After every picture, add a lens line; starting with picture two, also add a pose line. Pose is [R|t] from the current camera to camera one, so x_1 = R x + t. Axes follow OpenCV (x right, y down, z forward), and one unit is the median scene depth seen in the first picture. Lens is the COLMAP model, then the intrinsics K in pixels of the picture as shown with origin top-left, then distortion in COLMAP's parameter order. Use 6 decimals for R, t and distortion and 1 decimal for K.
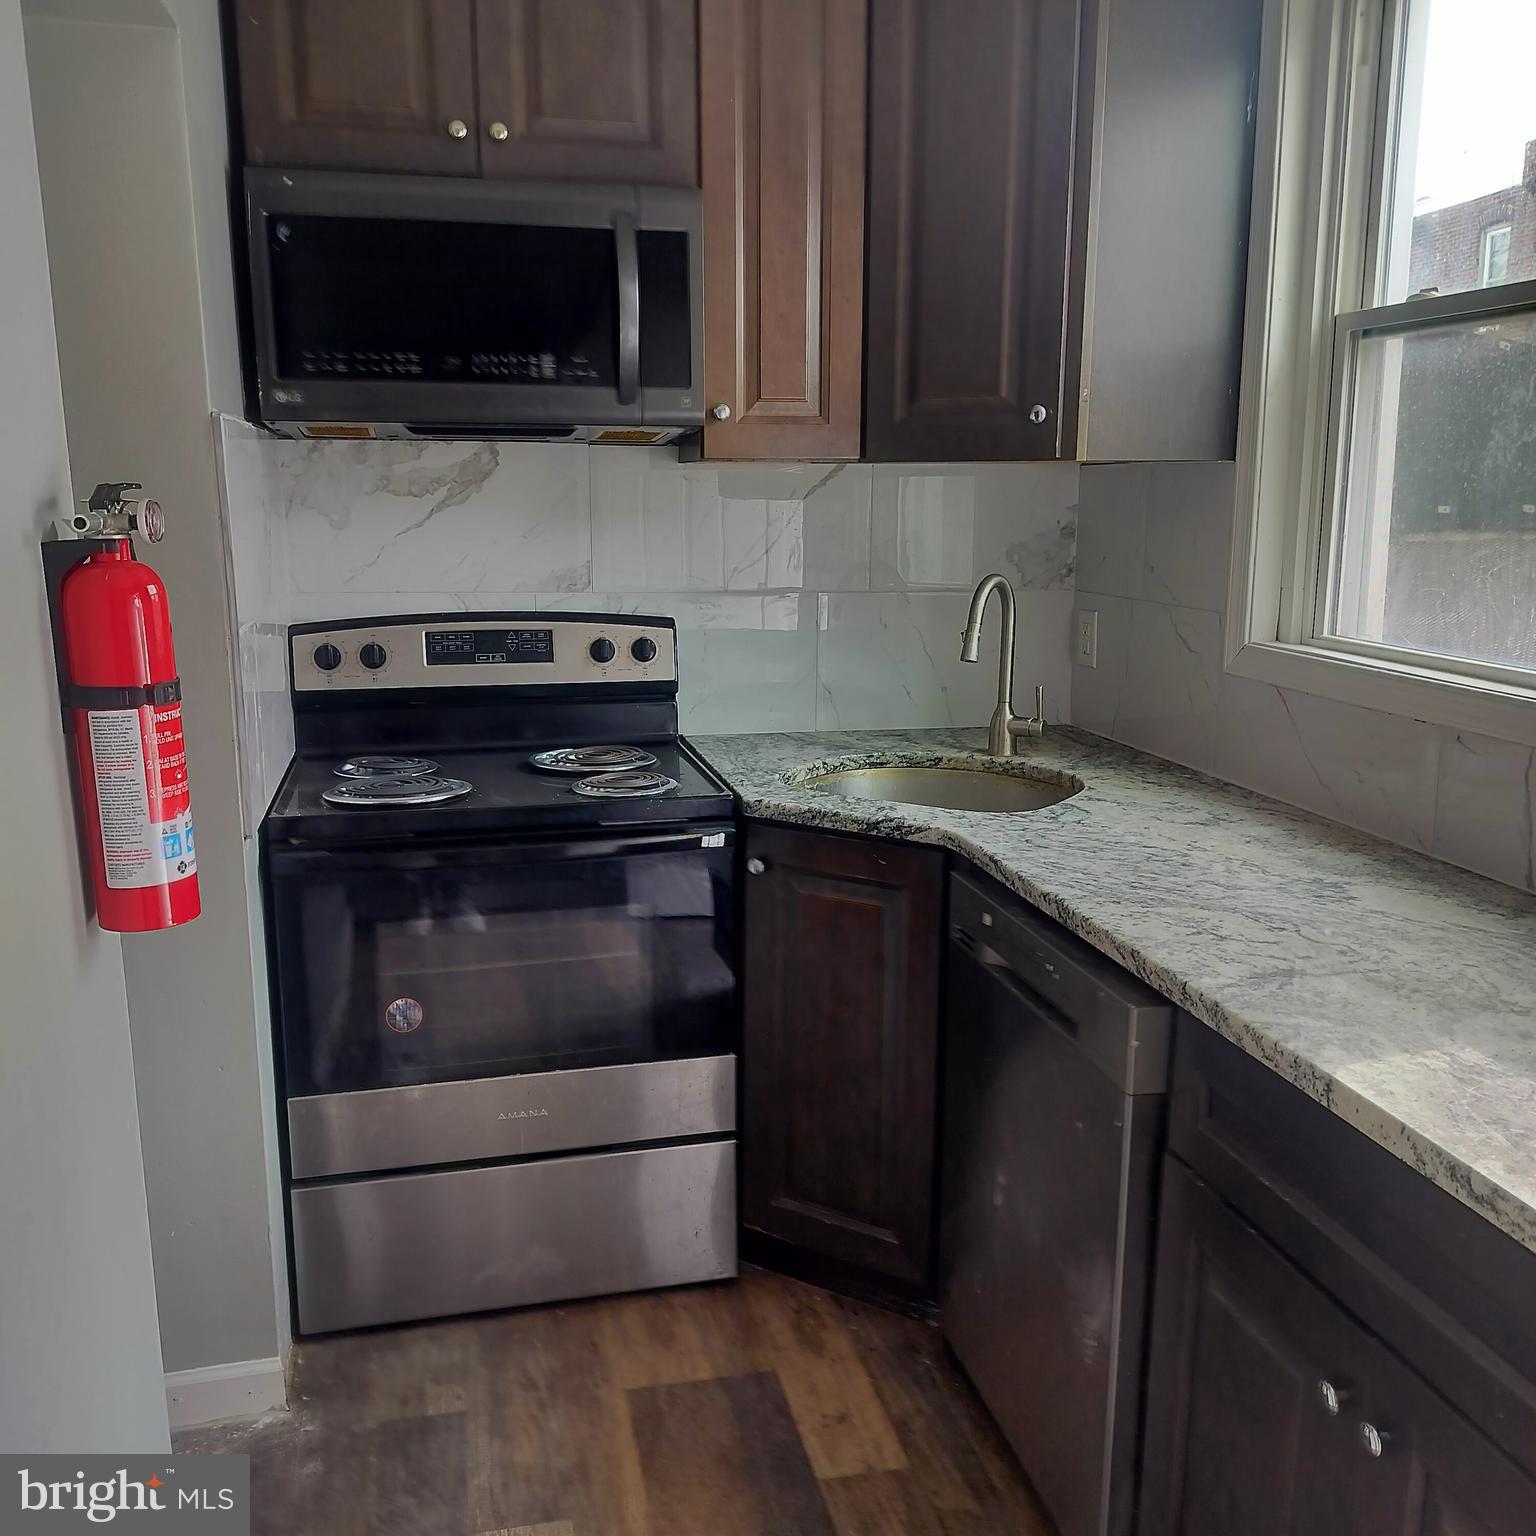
lens RADIAL K [[1434.9, 0, 763.8], [0, 1434.9, 774.8], [0, 0, 1]] dist [0.098393, -0.182023]
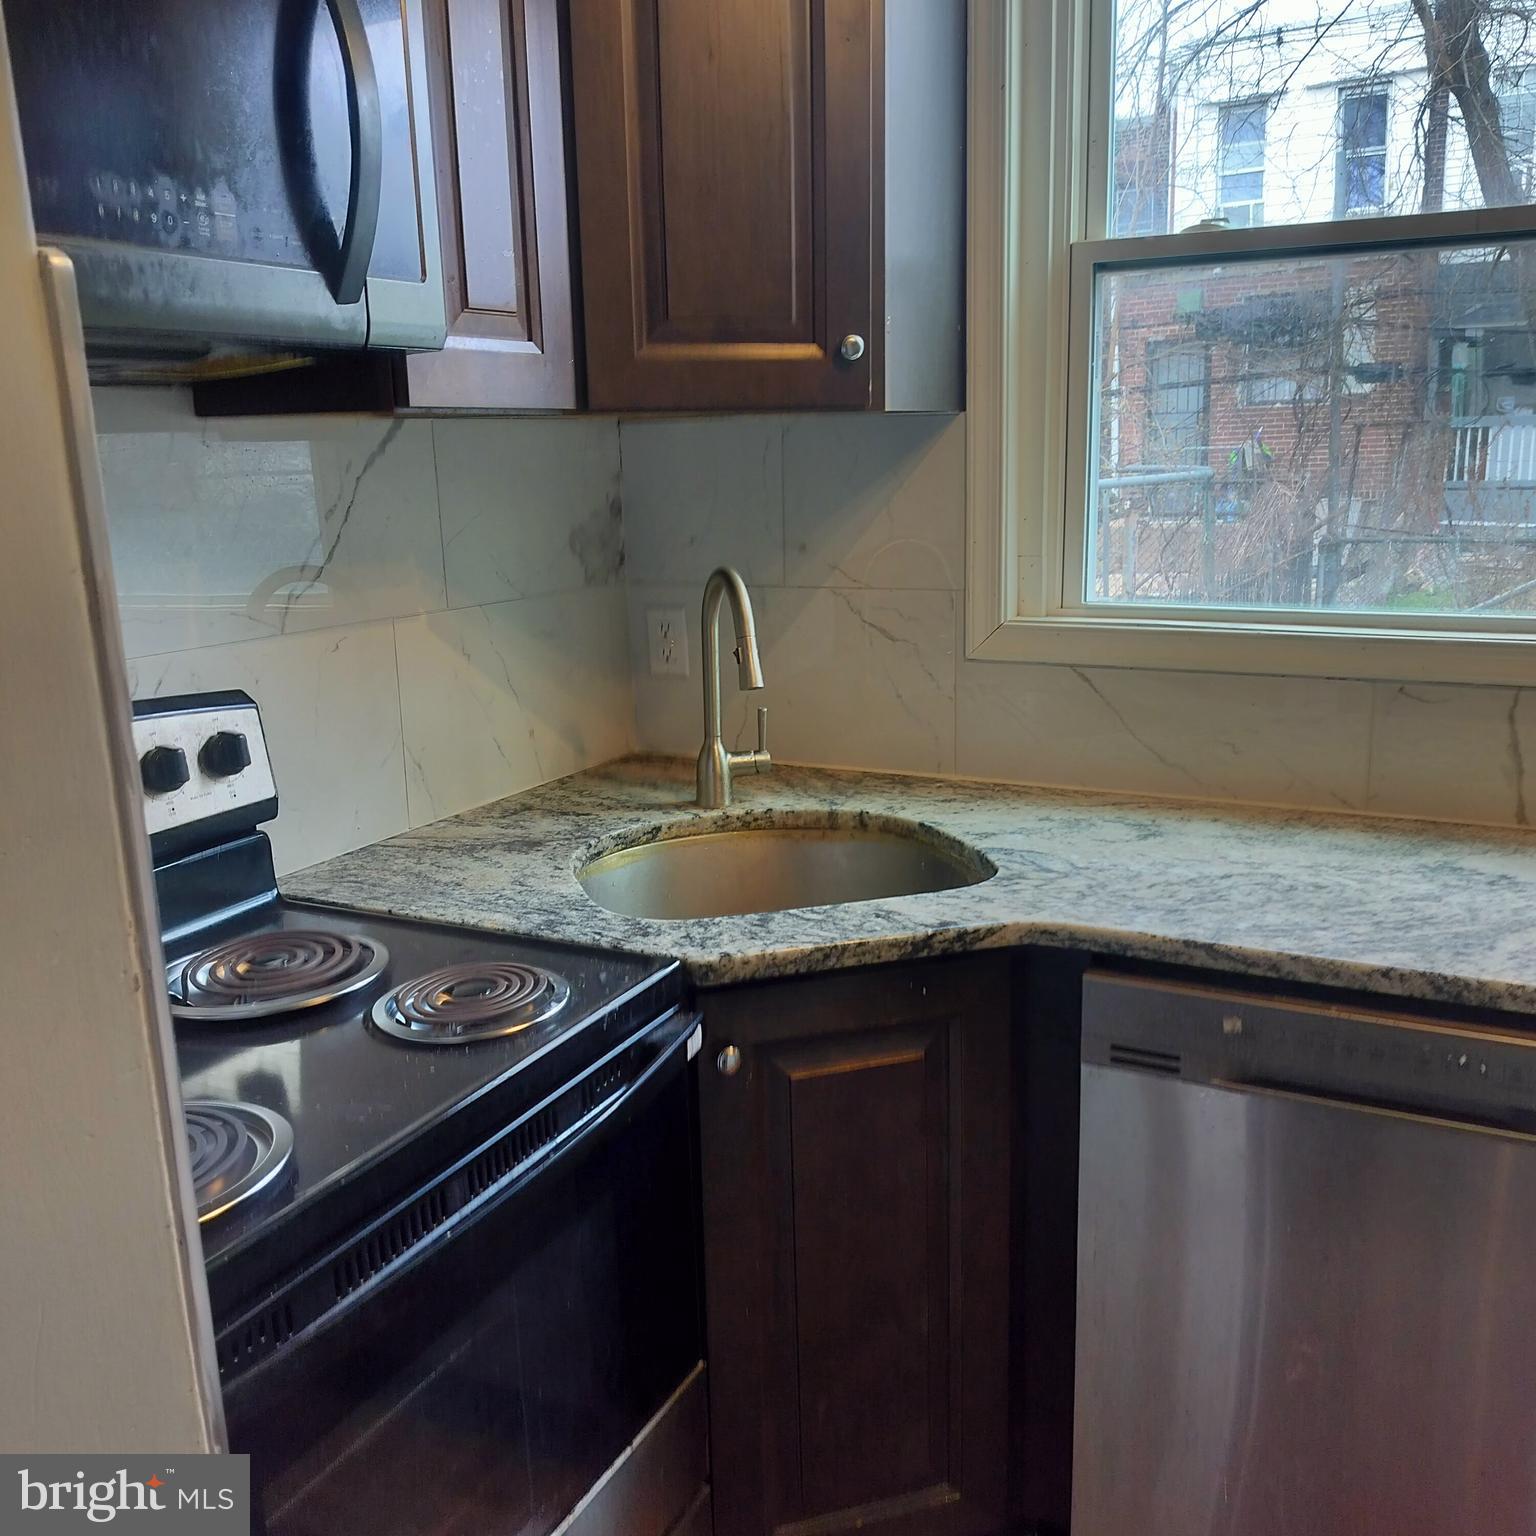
lens RADIAL K [[1426.4, 0, 752.2], [0, 1426.4, 766.1], [0, 0, 1]] dist [0.100861, -0.170012]
pose [[0.646376, -0.186999, 0.739750, -0.458760], [0.176460, 0.979856, 0.093508, -0.123989], [-0.742334, 0.070094, 0.666353, 0.596315]]
